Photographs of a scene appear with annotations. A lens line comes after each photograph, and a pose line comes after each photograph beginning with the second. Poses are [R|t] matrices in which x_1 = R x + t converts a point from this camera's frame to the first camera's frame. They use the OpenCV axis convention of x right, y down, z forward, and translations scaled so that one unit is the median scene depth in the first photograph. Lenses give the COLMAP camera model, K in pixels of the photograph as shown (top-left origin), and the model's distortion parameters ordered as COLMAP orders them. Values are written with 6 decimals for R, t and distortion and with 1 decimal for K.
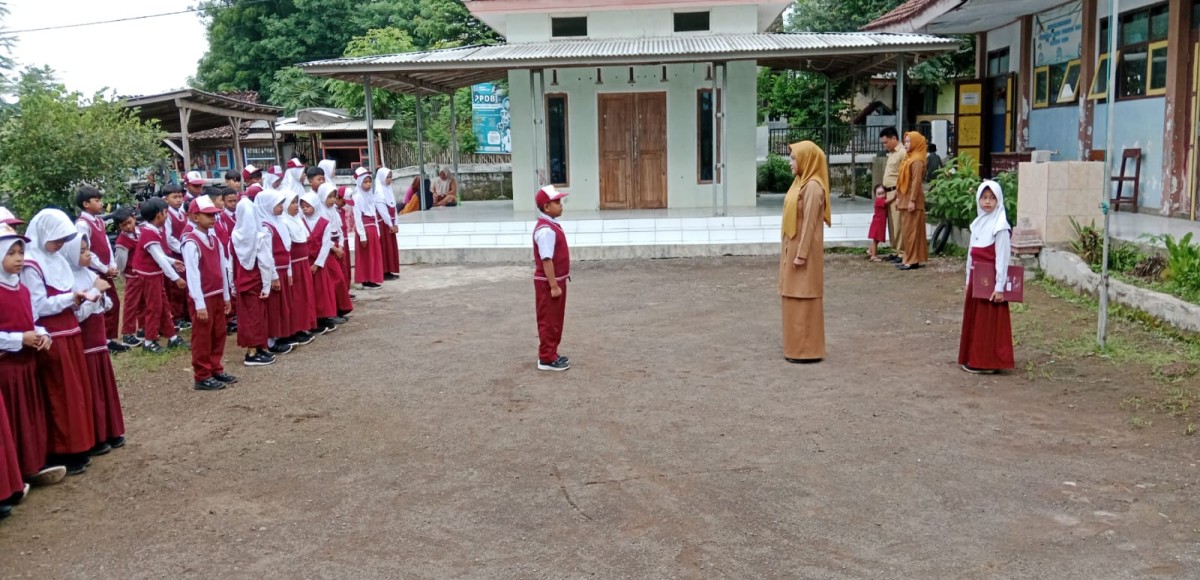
lens RADIAL K [[1011.9, 0, 602.6], [0, 1011.9, 295.3], [0, 0, 1]] dist [0.073411, -0.131135]
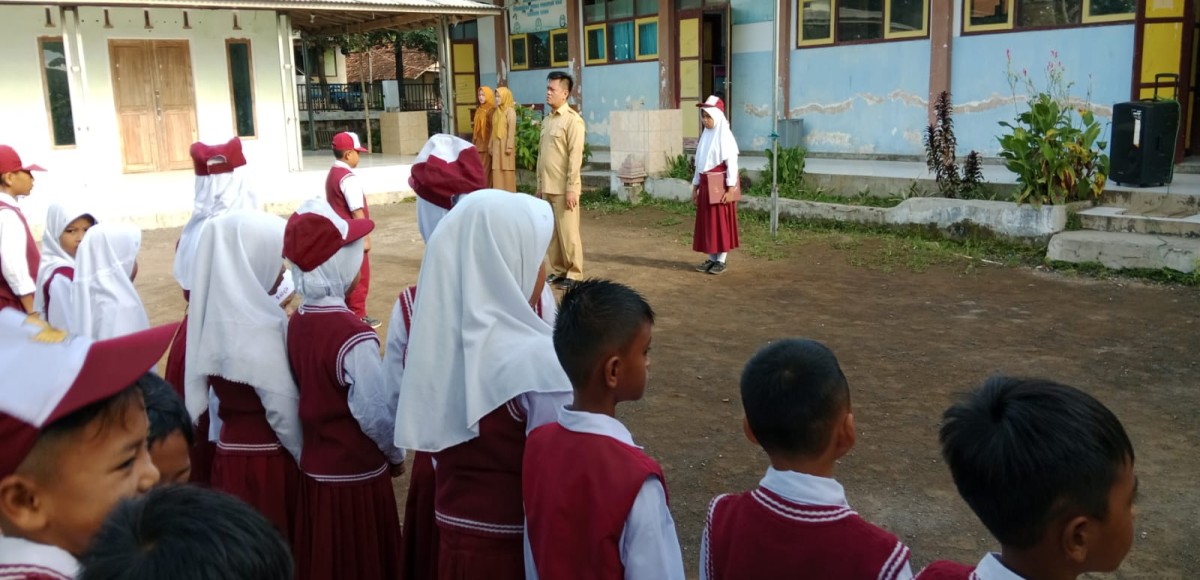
lens RADIAL K [[1011.9, 0, 629.1], [0, 1011.9, 301.5], [0, 0, 1]] dist [0.073411, -0.131135]
pose [[0.711210, -0.135441, 0.689809, -0.333346], [0.111898, 0.990565, 0.079122, 0.003695], [-0.694016, 0.020916, 0.719655, 0.073060]]
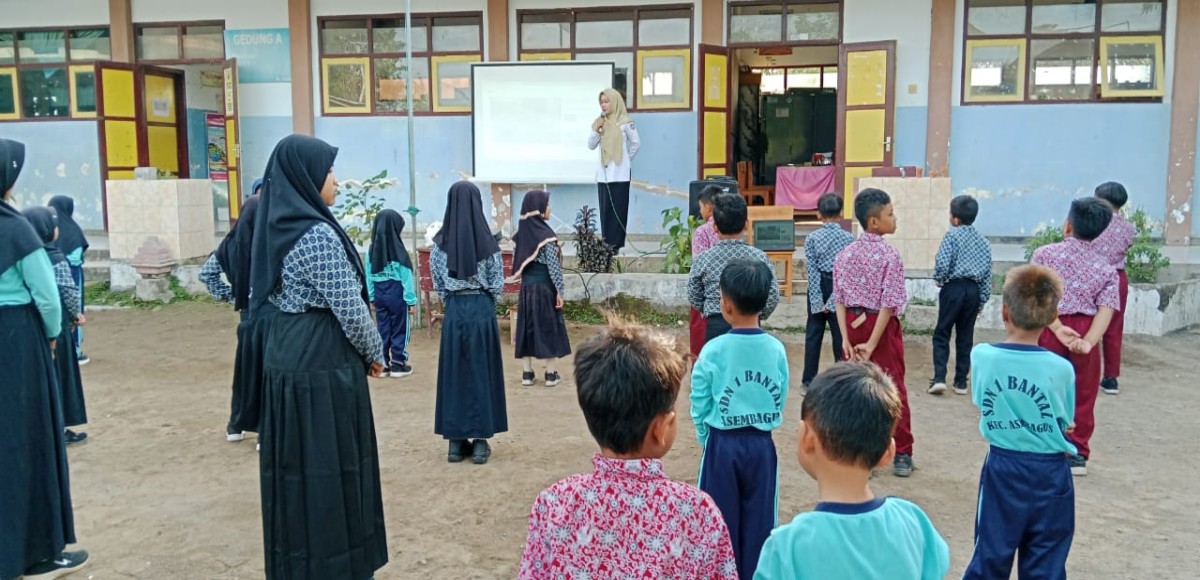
lens RADIAL K [[1011.9, 0, 602.5], [0, 1011.9, 297.6], [0, 0, 1]] dist [0.073411, -0.131135]
pose [[0.051317, -0.102665, 0.993391, -0.368788], [0.146593, 0.984702, 0.094195, -0.033733], [-0.987865, 0.140790, 0.065582, 0.370826]]
